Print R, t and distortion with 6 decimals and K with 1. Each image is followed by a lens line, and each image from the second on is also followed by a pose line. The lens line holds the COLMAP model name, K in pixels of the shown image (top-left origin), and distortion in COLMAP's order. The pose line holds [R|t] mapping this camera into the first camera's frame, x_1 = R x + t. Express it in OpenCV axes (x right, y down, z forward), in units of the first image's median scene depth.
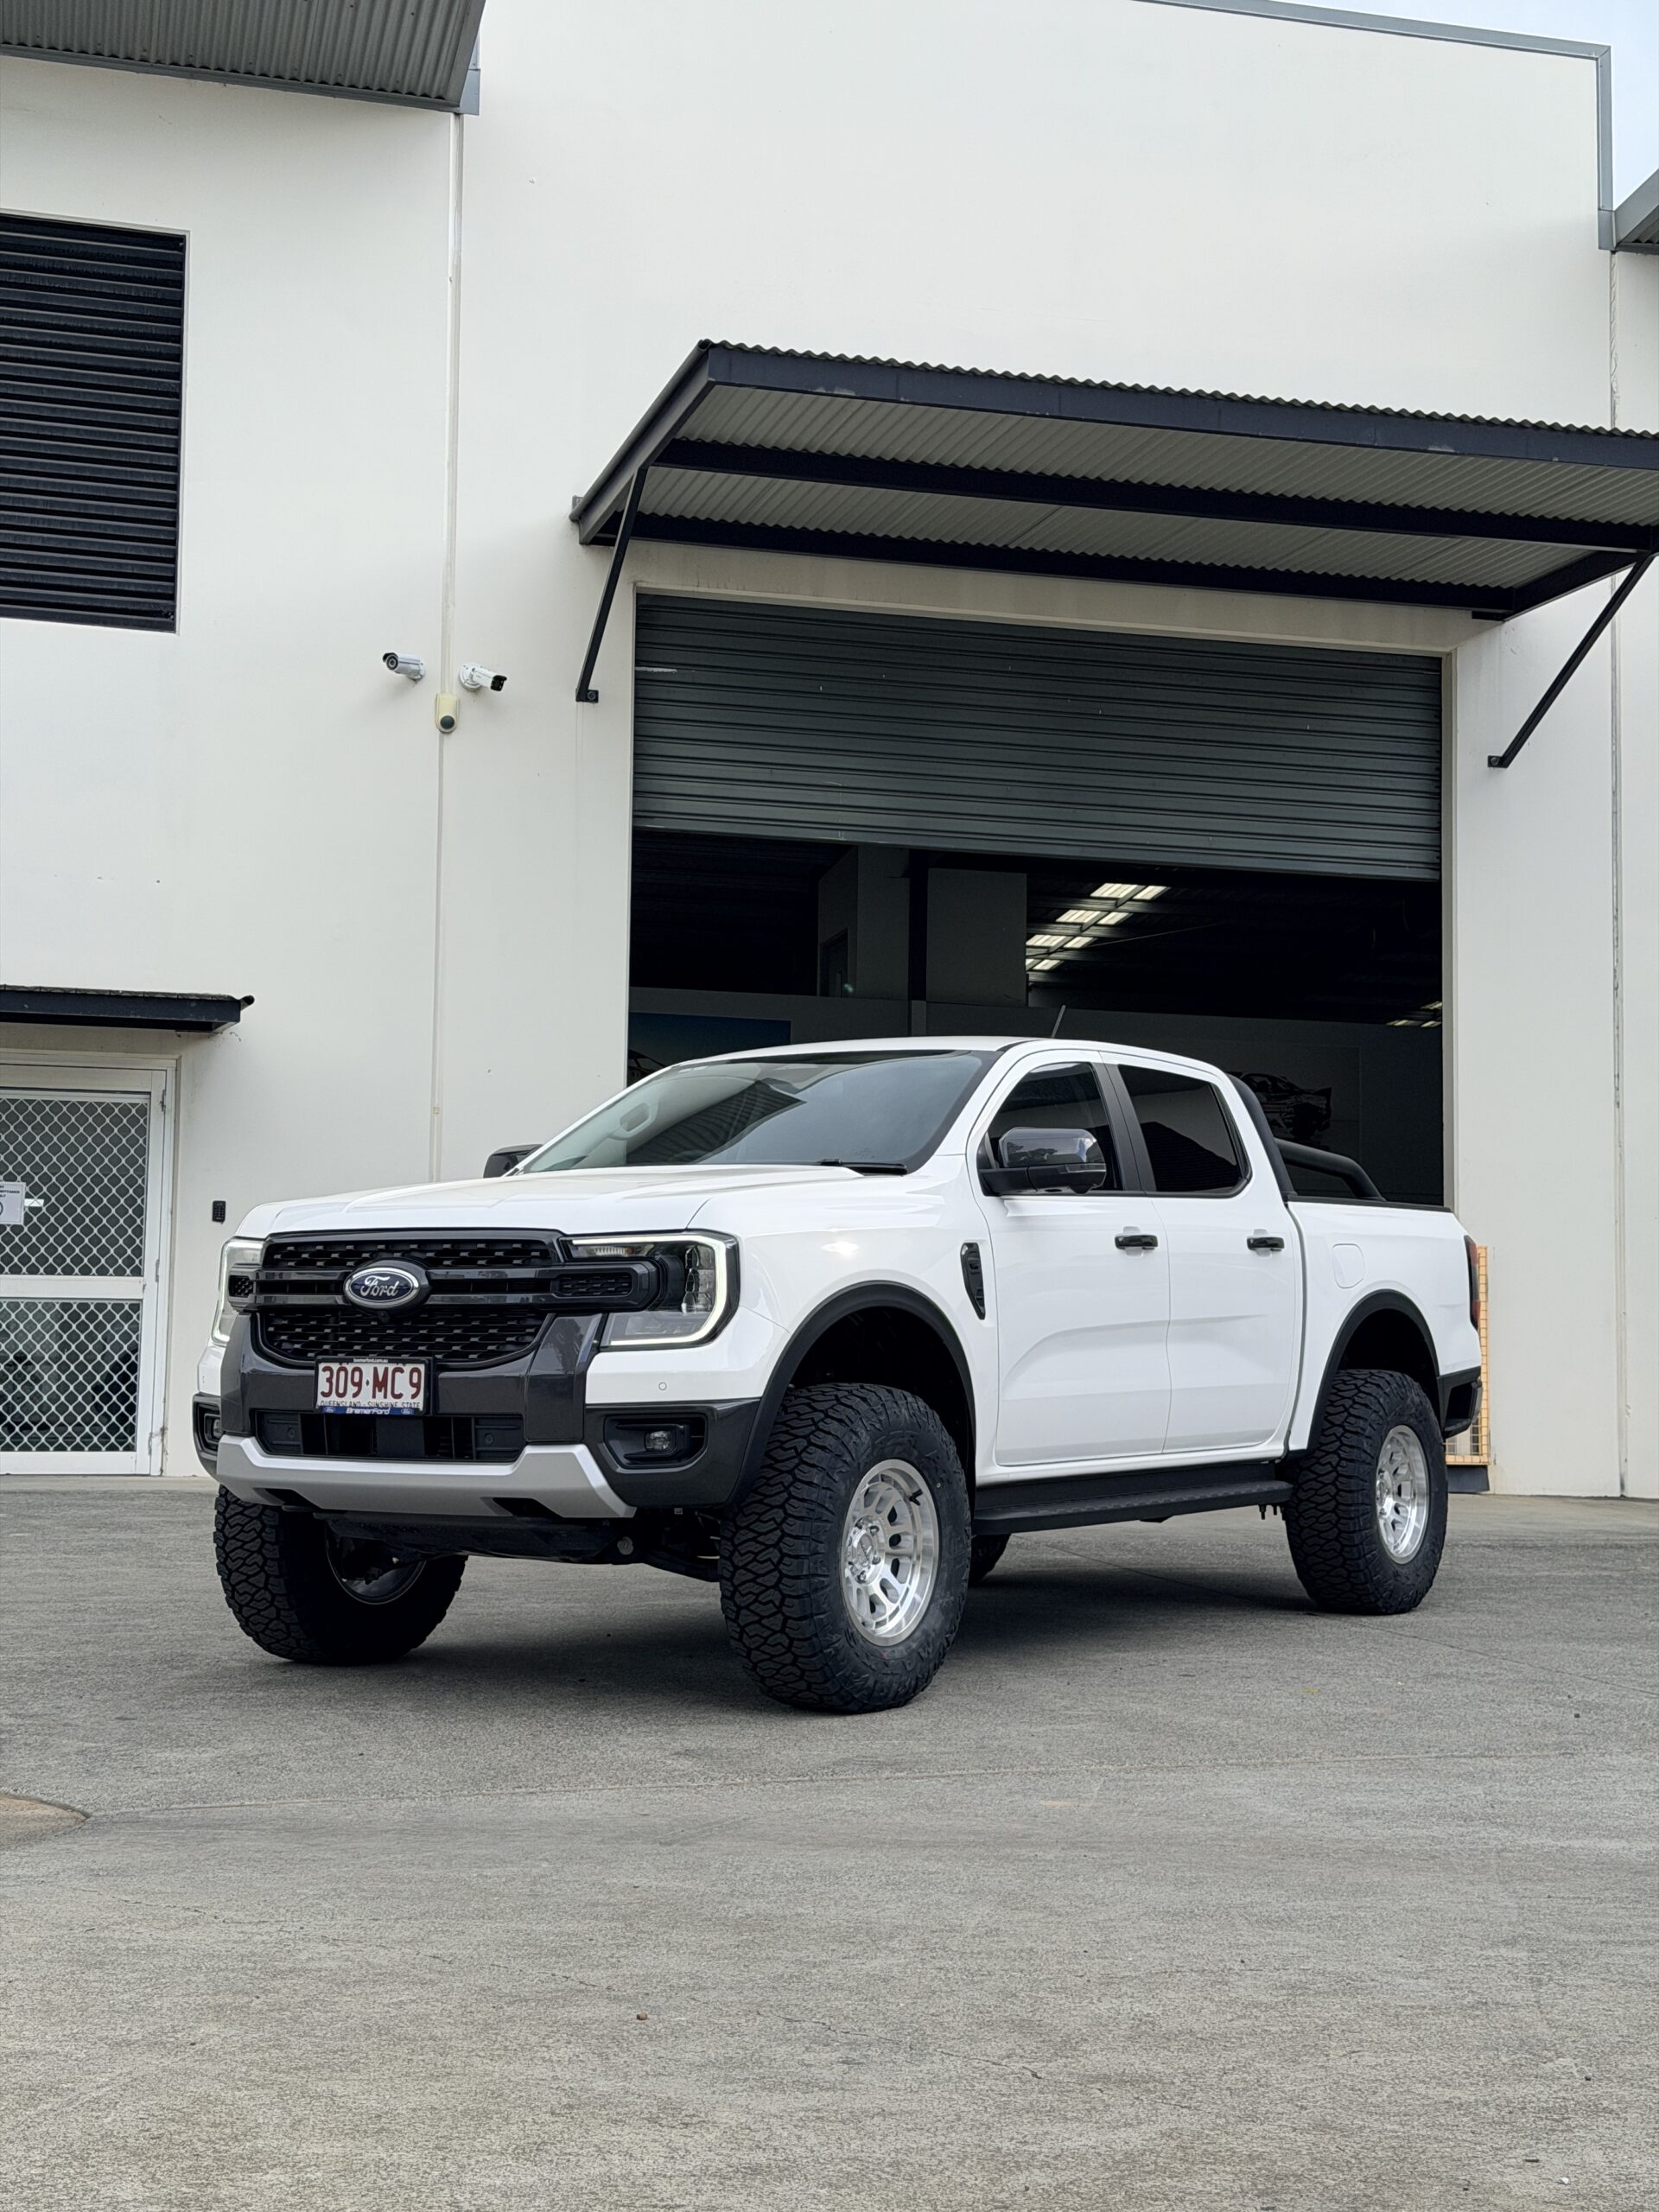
lens RADIAL K [[3164.0, 0, 829.5], [0, 3164.0, 1106.0], [0, 0, 1]] dist [0.185897, -0.041253]
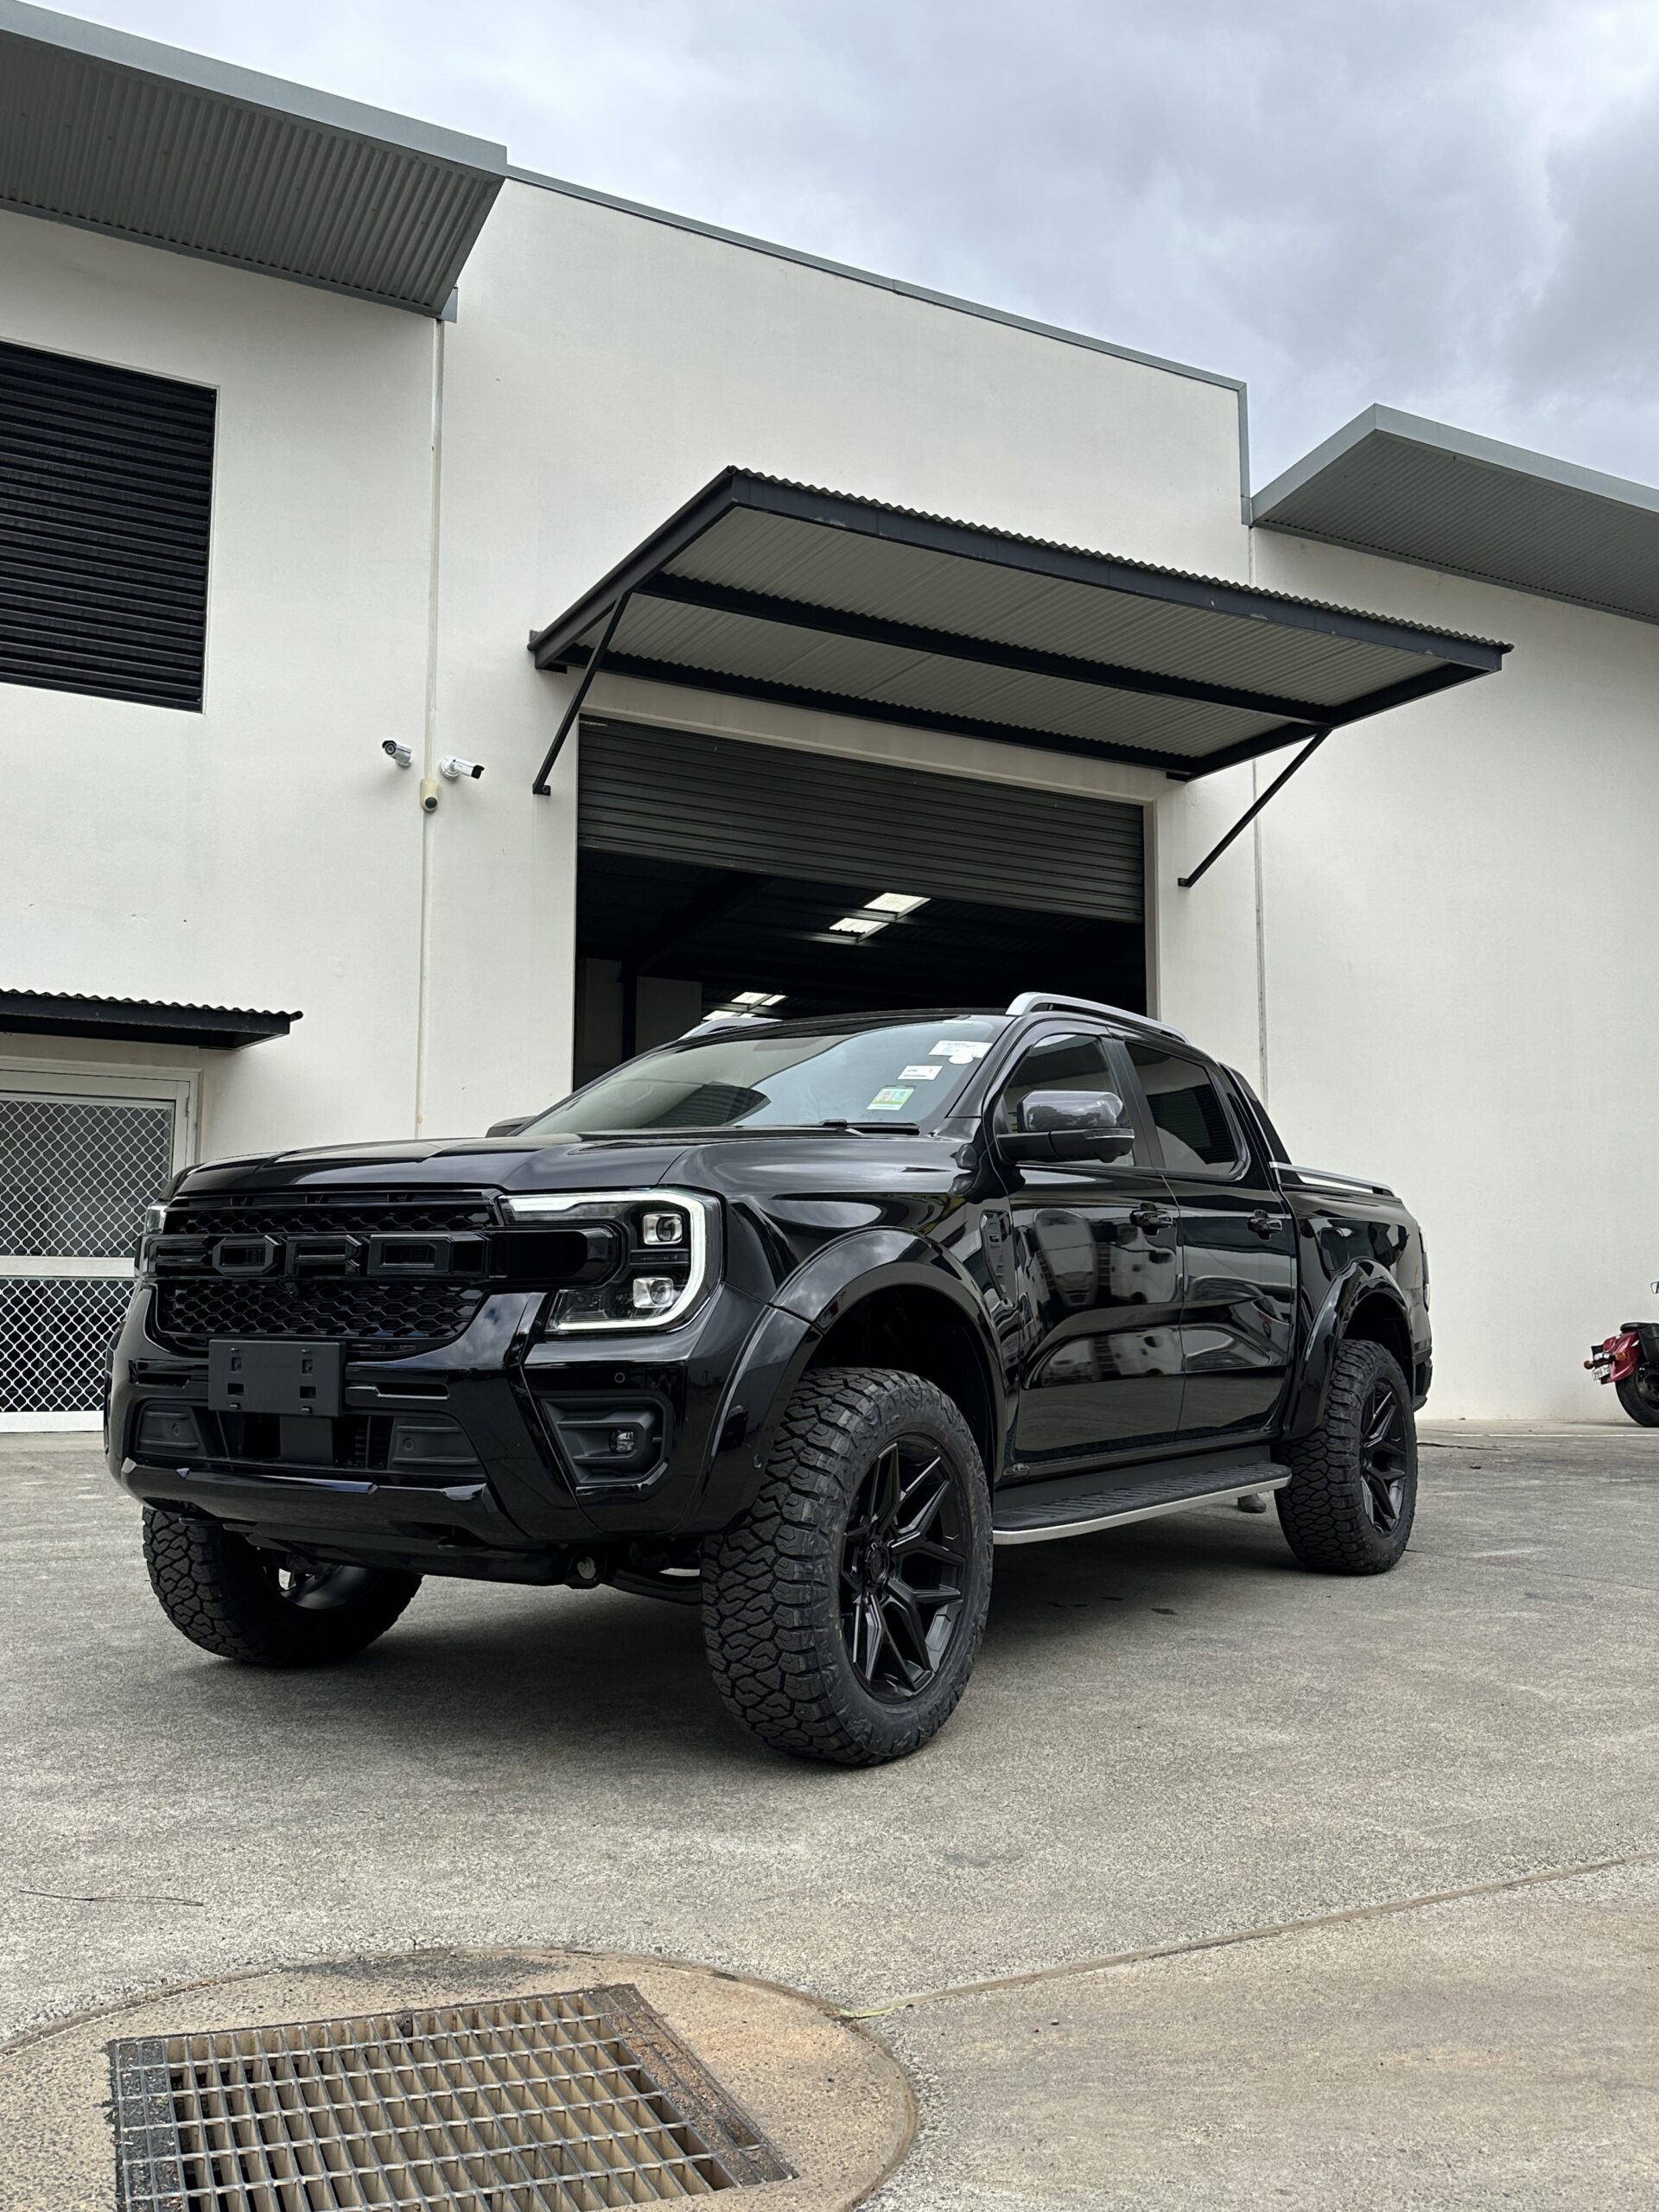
lens RADIAL K [[1972.9, 0, 829.0], [0, 1972.9, 1061.0], [0, 0, 1]] dist [0.230118, -0.407208]
pose [[0.979671, 0.022378, 0.199361, -0.121130], [-0.012444, 0.998624, -0.050944, 0.015282], [-0.200227, 0.047427, 0.978601, 0.226225]]
